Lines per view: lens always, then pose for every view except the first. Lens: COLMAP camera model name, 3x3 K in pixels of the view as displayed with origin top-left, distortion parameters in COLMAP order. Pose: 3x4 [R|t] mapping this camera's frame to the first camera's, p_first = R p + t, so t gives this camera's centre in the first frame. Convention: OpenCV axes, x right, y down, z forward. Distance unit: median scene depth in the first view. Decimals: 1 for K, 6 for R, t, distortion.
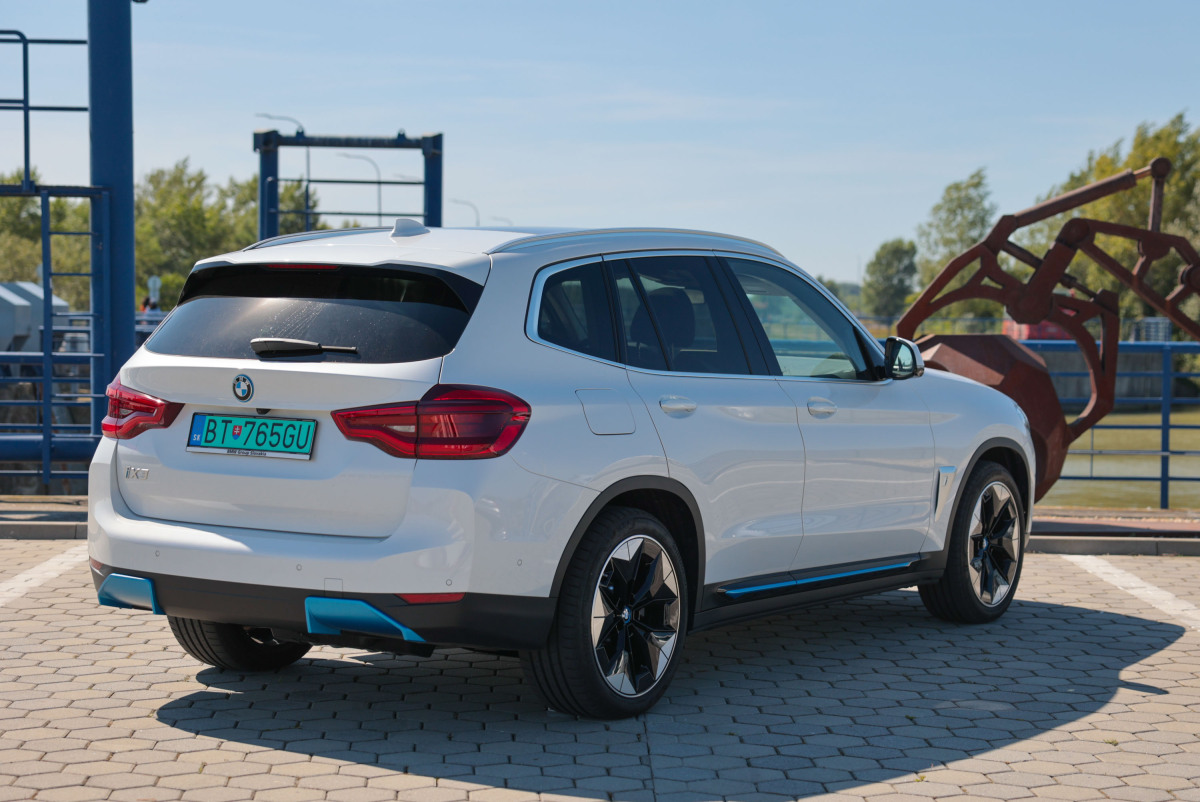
lens RADIAL K [[2350.3, 0, 601.0], [0, 2350.3, 405.4], [0, 0, 1]] dist [0.198545, 0.000000]
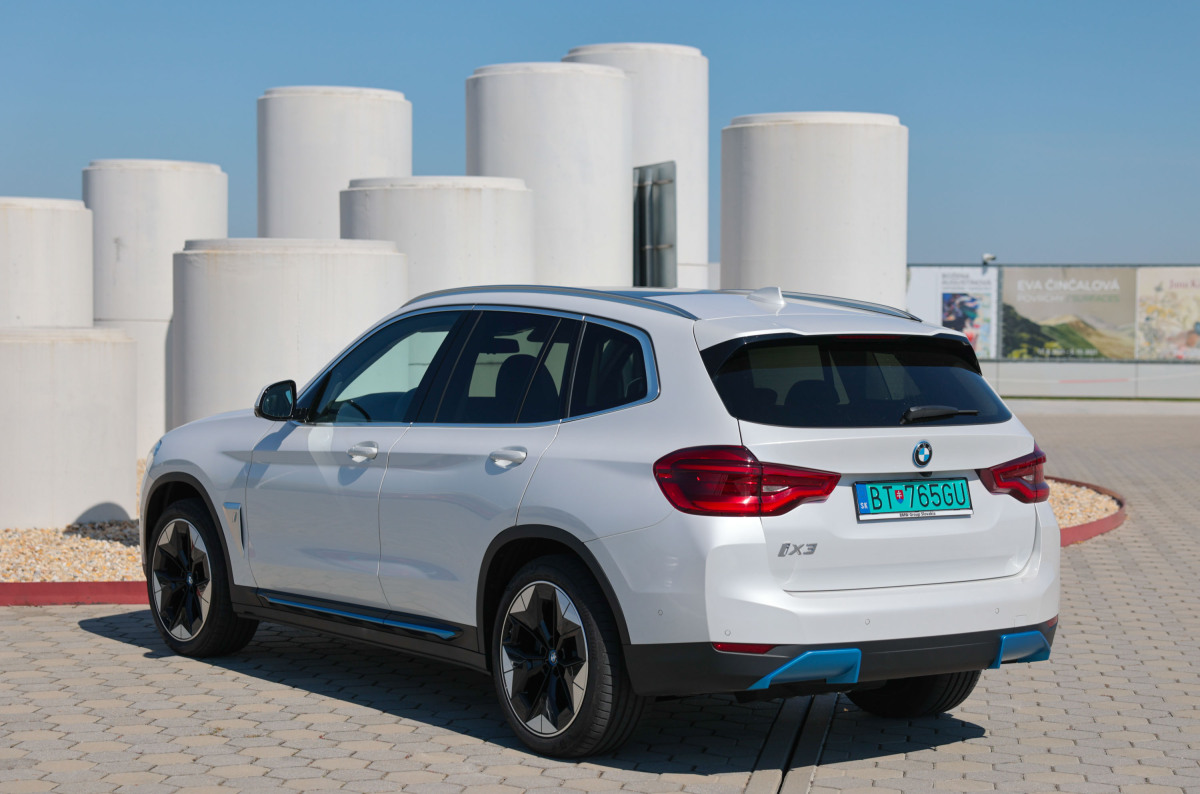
lens RADIAL K [[2350.3, 0, 621.5], [0, 2350.3, 391.2], [0, 0, 1]] dist [0.198545, 0.000000]
pose [[0.348407, -0.049762, 0.936022, -1.193208], [0.033504, 0.998613, 0.040619, -0.083506], [-0.936745, 0.017208, 0.349590, 0.752542]]
